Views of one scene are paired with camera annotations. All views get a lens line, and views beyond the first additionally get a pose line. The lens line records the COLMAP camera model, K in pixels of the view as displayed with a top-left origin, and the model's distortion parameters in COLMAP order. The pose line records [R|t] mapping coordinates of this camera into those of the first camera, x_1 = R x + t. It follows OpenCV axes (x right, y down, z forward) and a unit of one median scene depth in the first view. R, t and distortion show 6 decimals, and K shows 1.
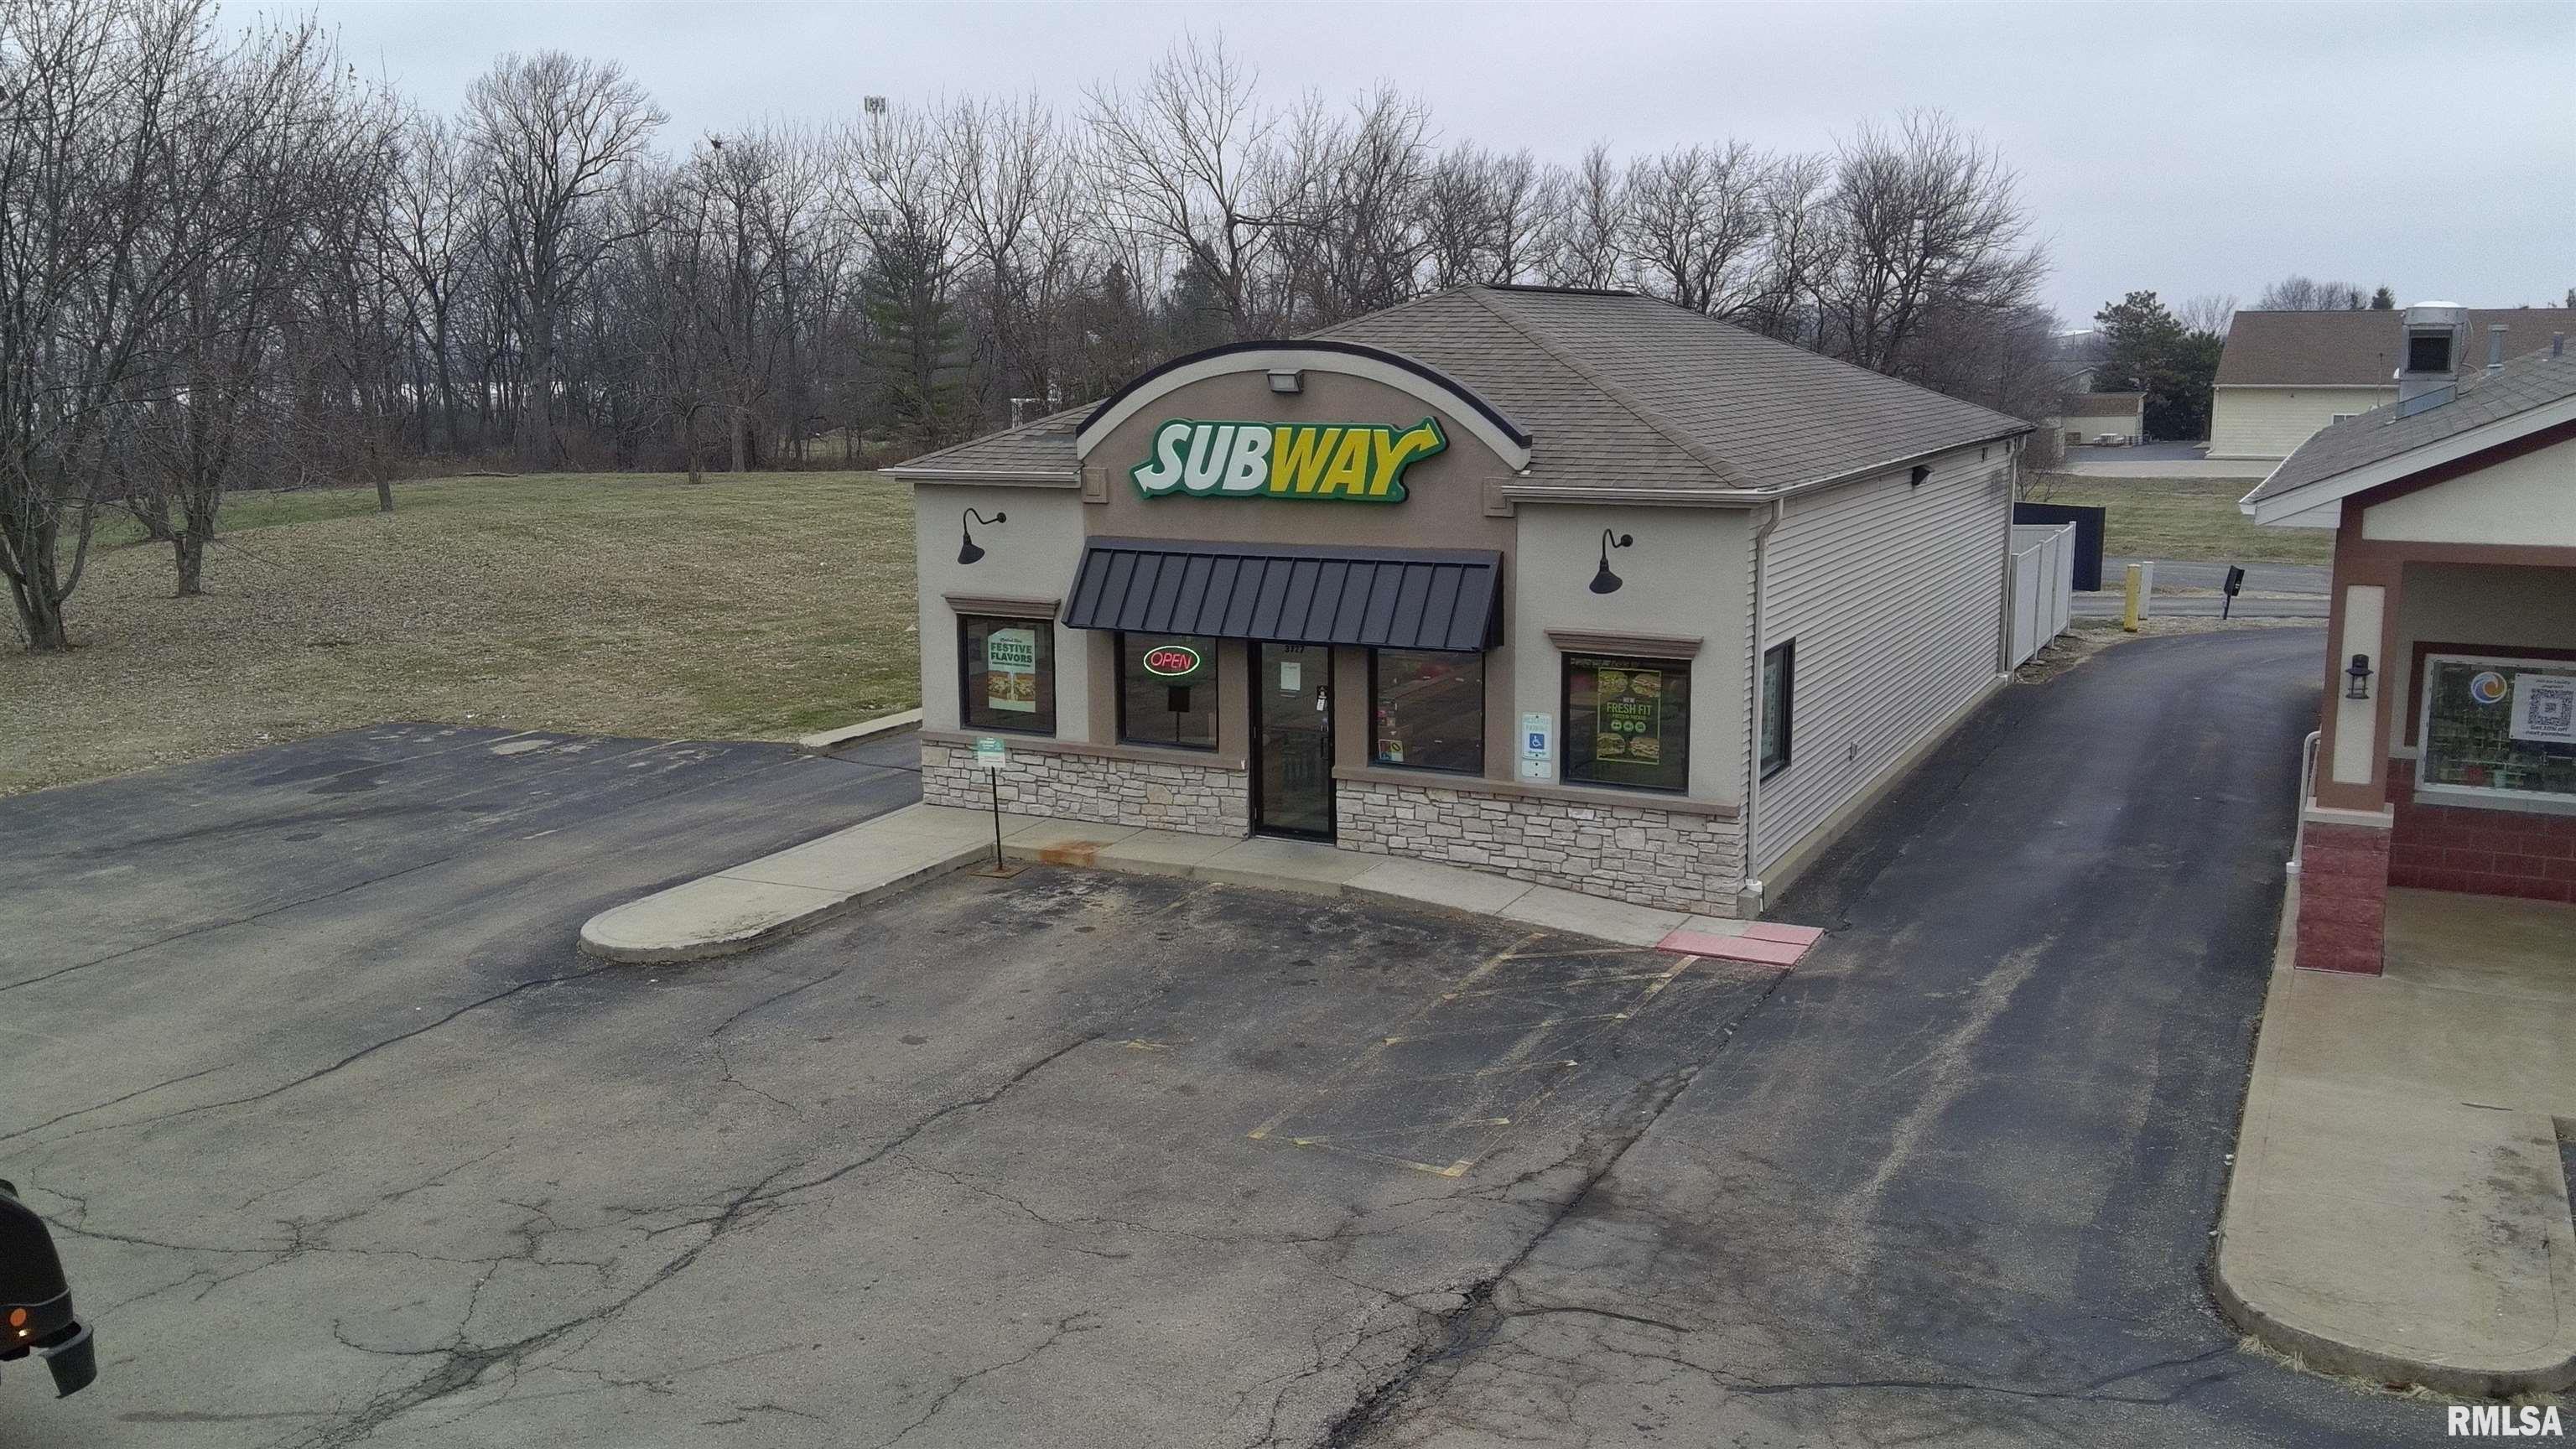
lens RADIAL K [[2125.1, 0, 1289.7], [0, 2125.1, 700.5], [0, 0, 1]] dist [0.122204, -0.178797]
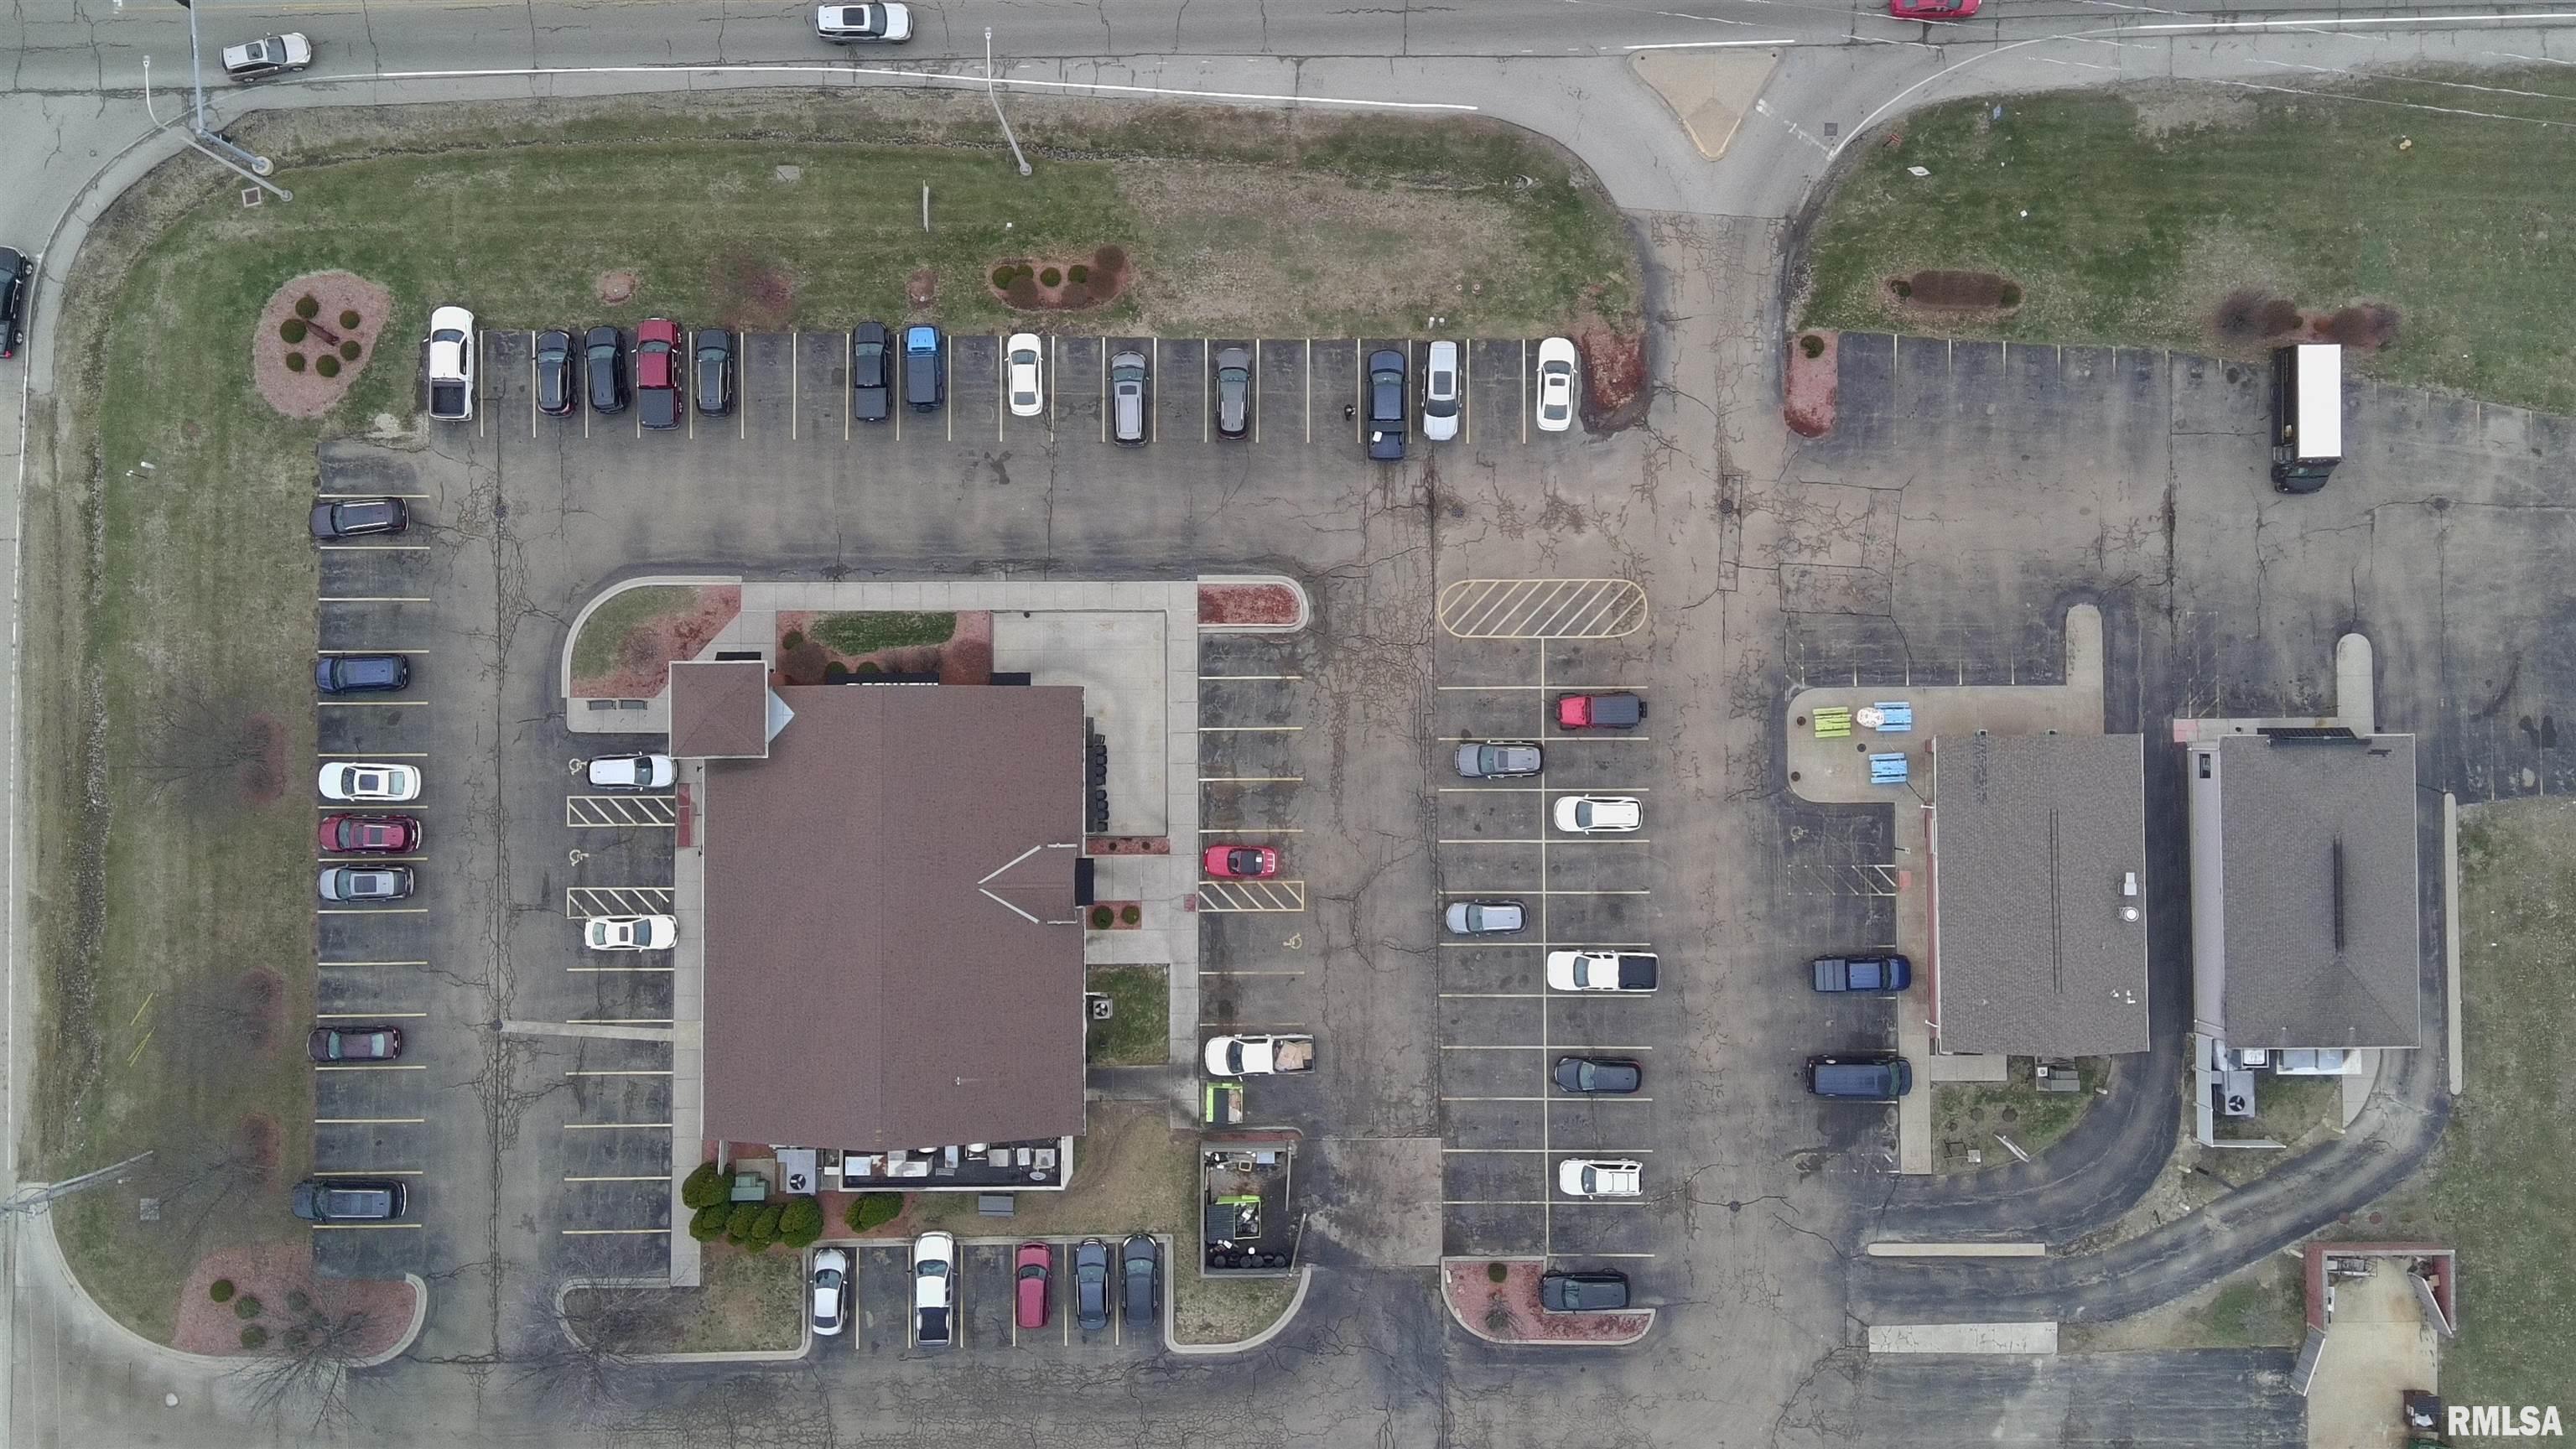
lens RADIAL K [[2125.1, 0, 1289.7], [0, 2125.1, 700.5], [0, 0, 1]] dist [0.122204, -0.178797]
pose [[-0.890570, 0.454534, -0.016847, 2.296095], [-0.079243, -0.118575, 0.989778, -5.167263], [0.447890, 0.882802, 0.141618, -0.933210]]
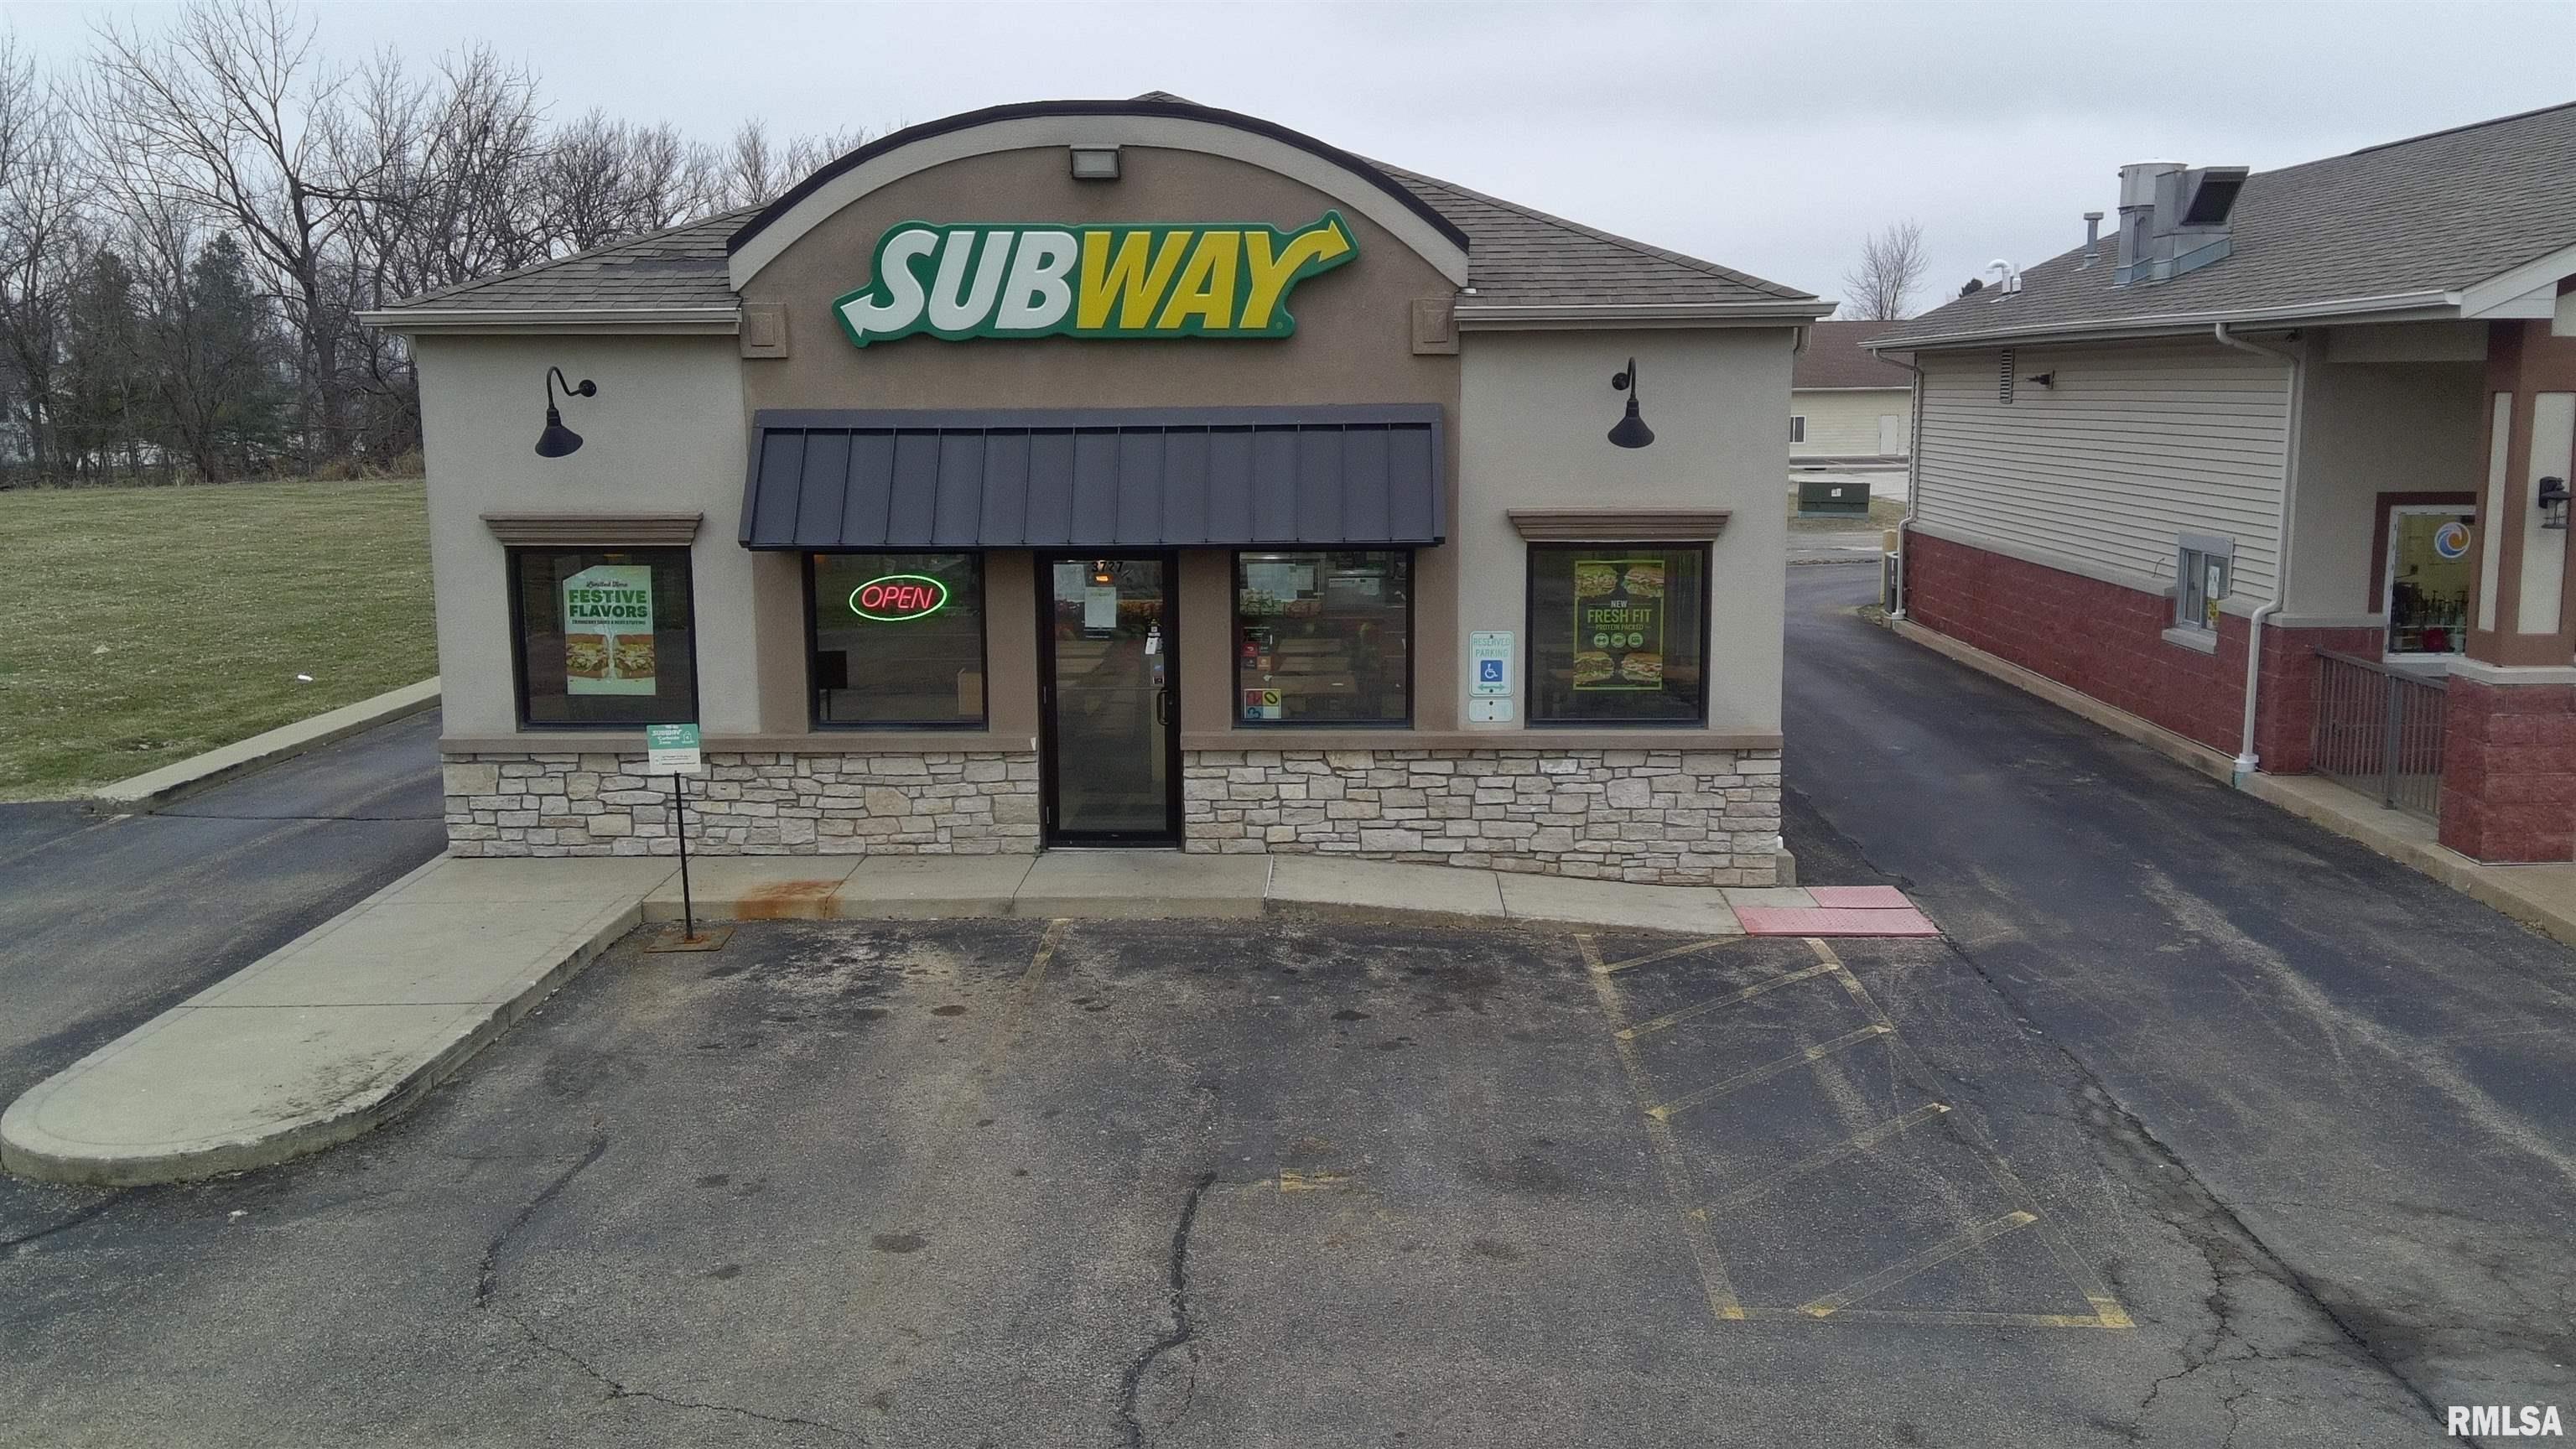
lens RADIAL K [[2125.1, 0, 1289.7], [0, 2125.1, 700.5], [0, 0, 1]] dist [0.122204, -0.178797]
pose [[0.904965, -0.065544, 0.420408, -0.247639], [0.073126, 0.997321, -0.001921, 0.025463], [-0.419155, 0.032481, 0.907333, 0.379239]]
